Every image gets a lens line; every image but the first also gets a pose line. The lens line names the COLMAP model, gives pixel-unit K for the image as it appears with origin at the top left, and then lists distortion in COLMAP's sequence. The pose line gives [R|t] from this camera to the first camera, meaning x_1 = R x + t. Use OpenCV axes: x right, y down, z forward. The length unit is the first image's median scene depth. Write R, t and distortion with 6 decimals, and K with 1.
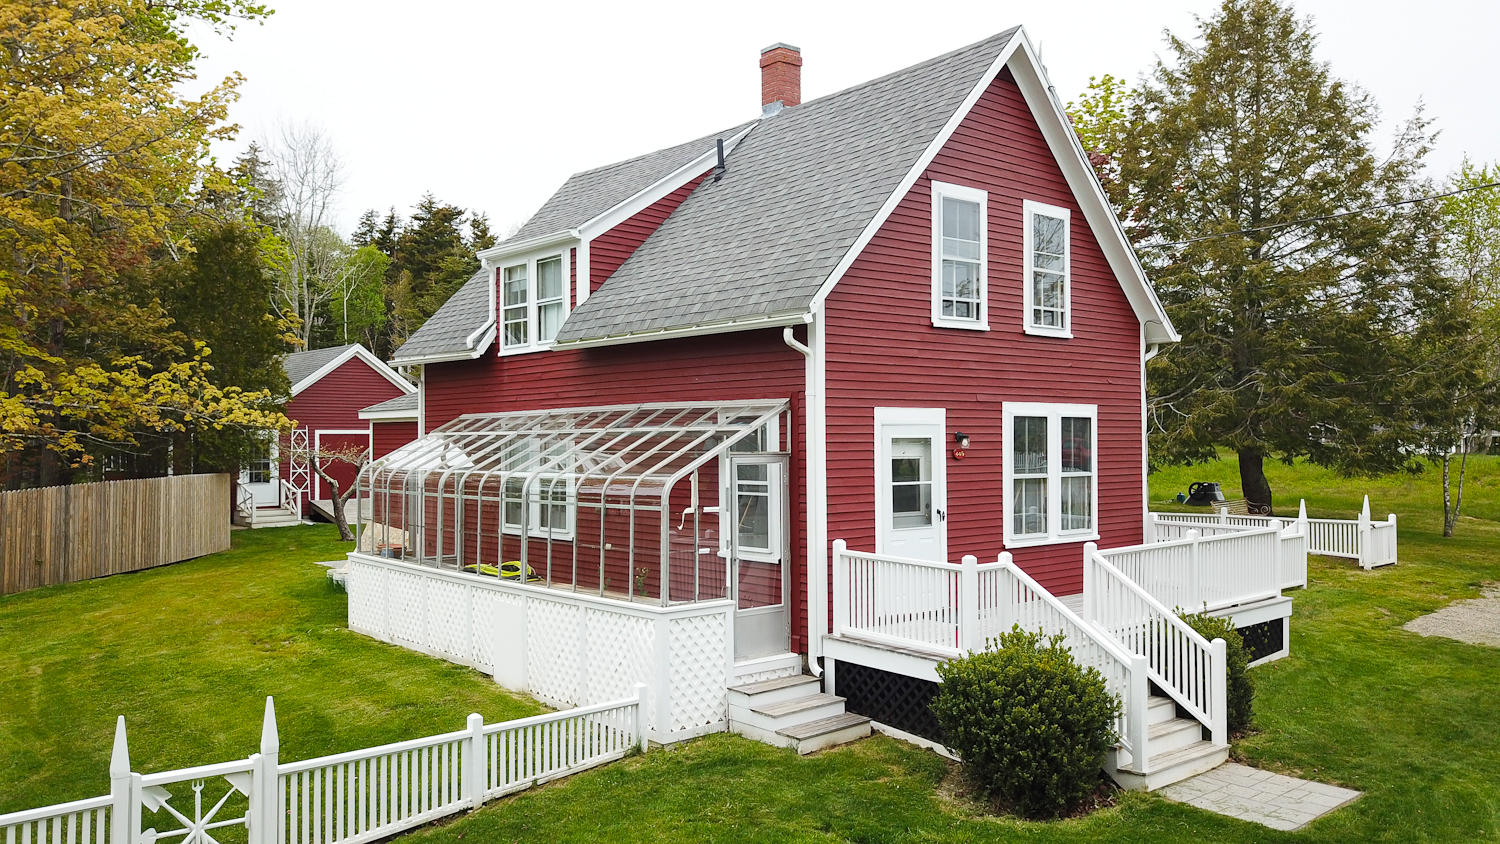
lens RADIAL K [[1140.9, 0, 750.0], [0, 1140.9, 422.0], [0, 0, 1]] dist [0.004229, 0.005096]
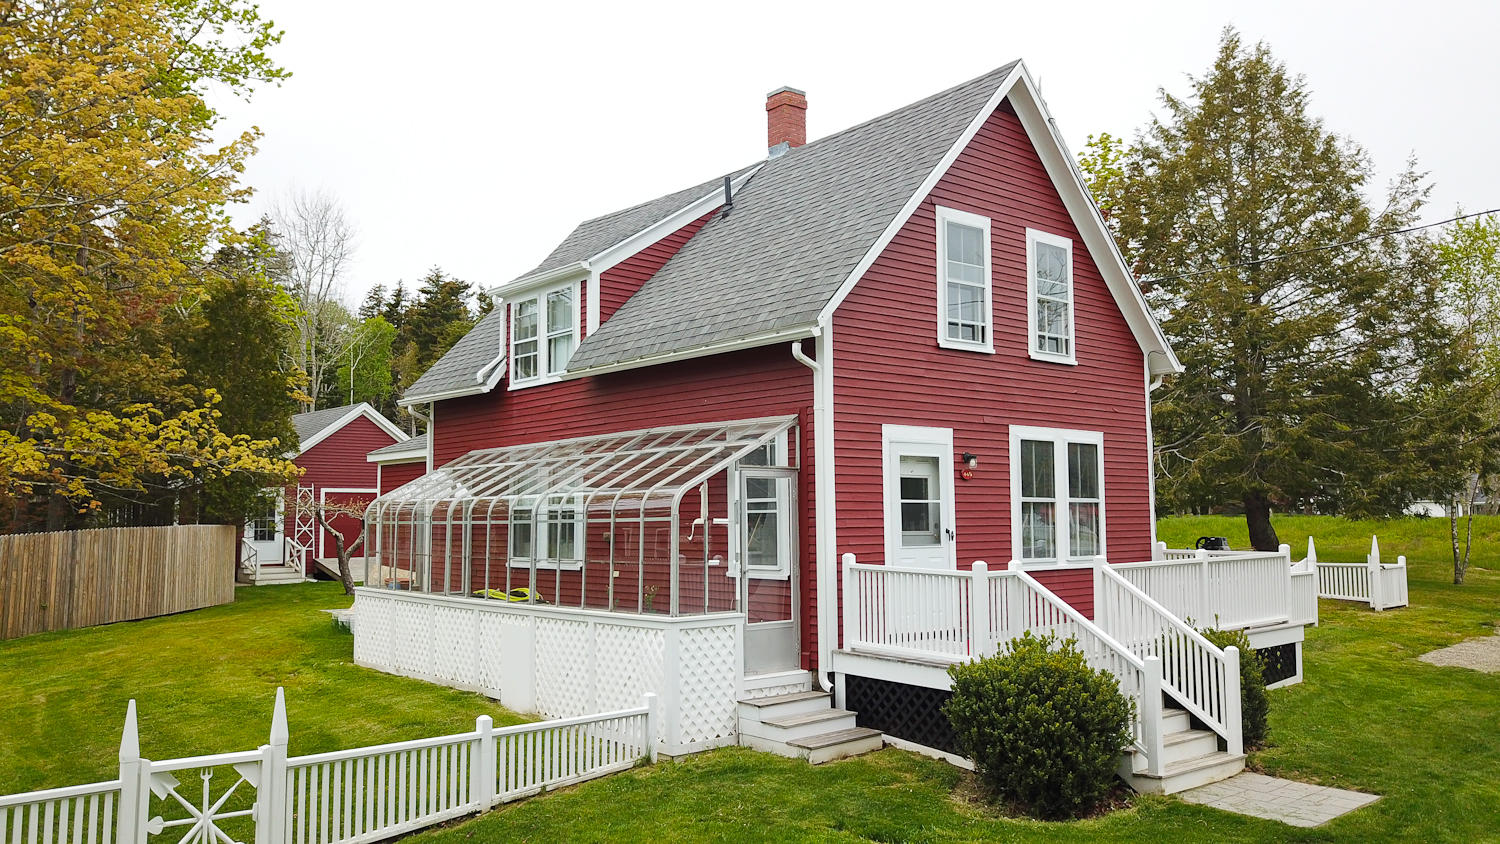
lens RADIAL K [[1140.9, 0, 750.0], [0, 1140.9, 422.0], [0, 0, 1]] dist [0.004229, 0.005096]
pose [[0.999994, -0.002263, -0.002722, -0.004179], [0.002074, 0.997713, -0.067556, 0.043500], [0.002869, 0.067550, 0.997712, -0.005017]]
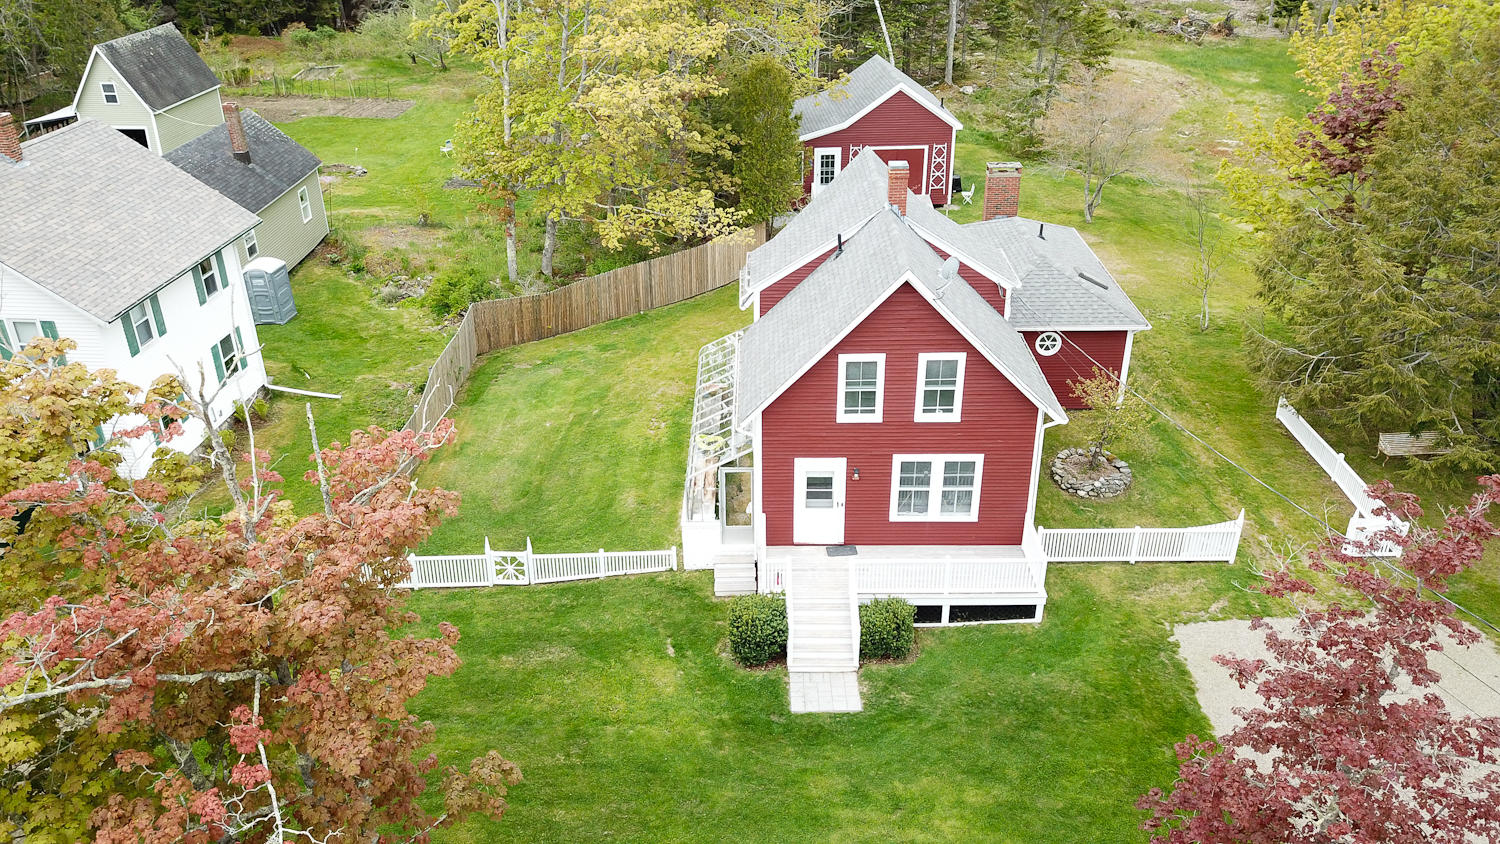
lens RADIAL K [[1140.9, 0, 750.0], [0, 1140.9, 422.0], [0, 0, 1]] dist [0.004229, 0.005096]
pose [[0.757325, 0.298507, -0.580820, 1.020073], [0.013443, 0.882098, 0.470874, -0.867983], [0.652900, -0.364413, 0.664022, -0.339424]]
